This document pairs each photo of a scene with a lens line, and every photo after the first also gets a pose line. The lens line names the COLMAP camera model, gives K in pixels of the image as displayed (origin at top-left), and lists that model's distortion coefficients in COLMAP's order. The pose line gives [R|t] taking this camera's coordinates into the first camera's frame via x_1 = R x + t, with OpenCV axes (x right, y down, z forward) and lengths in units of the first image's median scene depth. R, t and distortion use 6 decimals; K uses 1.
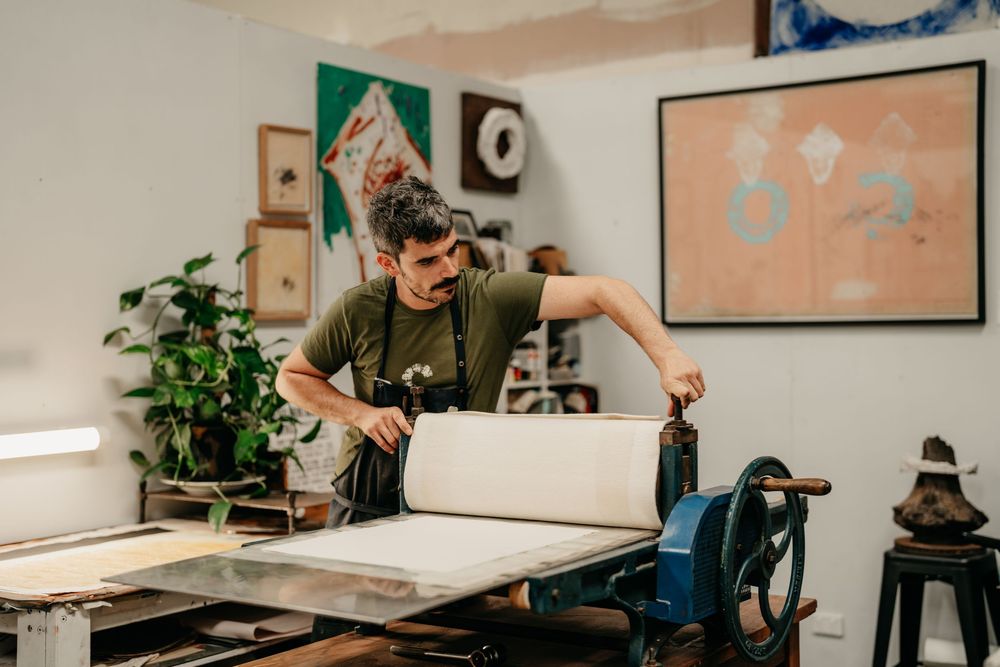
lens RADIAL K [[1392.8, 0, 500.0], [0, 1392.8, 333.5], [0, 0, 1]] dist [-0.151315, 1.067511]
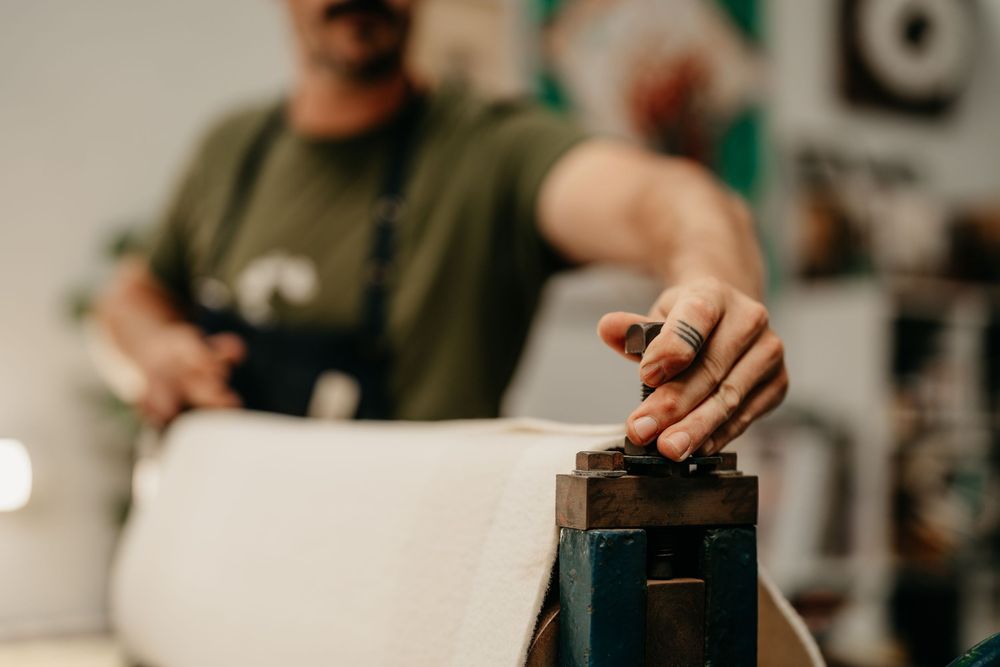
lens RADIAL K [[1392.8, 0, 500.0], [0, 1392.8, 333.5], [0, 0, 1]] dist [-0.151315, 1.067511]
pose [[0.897976, 0.009135, -0.439950, 0.122010], [-0.032615, 0.998416, -0.045840, 0.032698], [0.438835, 0.055513, 0.896851, 0.438457]]
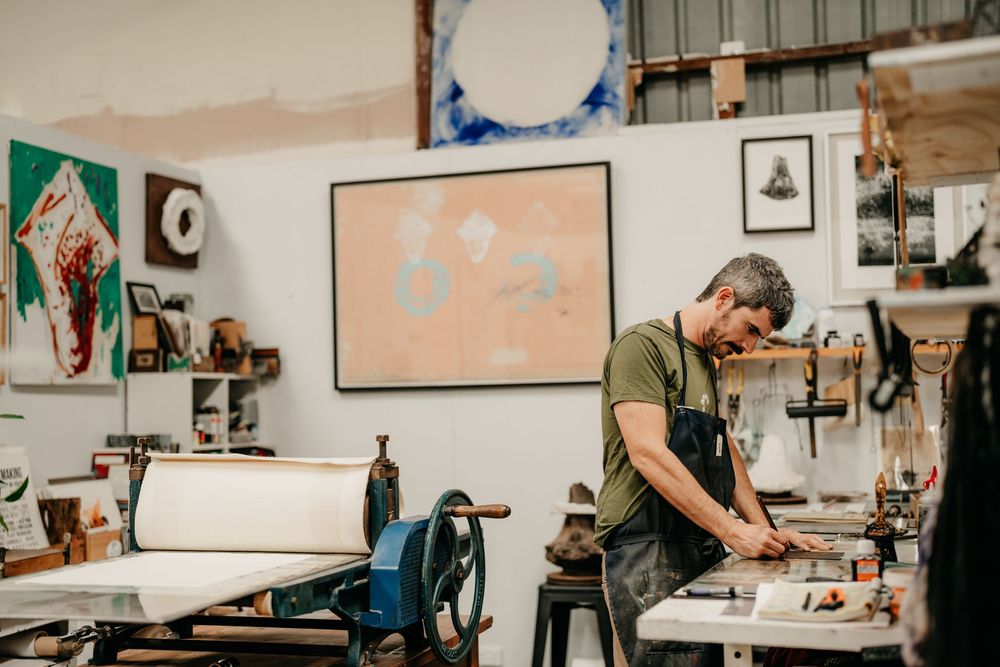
lens RADIAL K [[1392.8, 0, 500.0], [0, 1392.8, 333.5], [0, 0, 1]] dist [-0.151315, 1.067511]
pose [[0.965393, 0.000526, 0.260798, -0.047483], [0.014667, 0.998306, -0.056304, 0.013976], [-0.260386, 0.058181, 0.963750, -0.094981]]
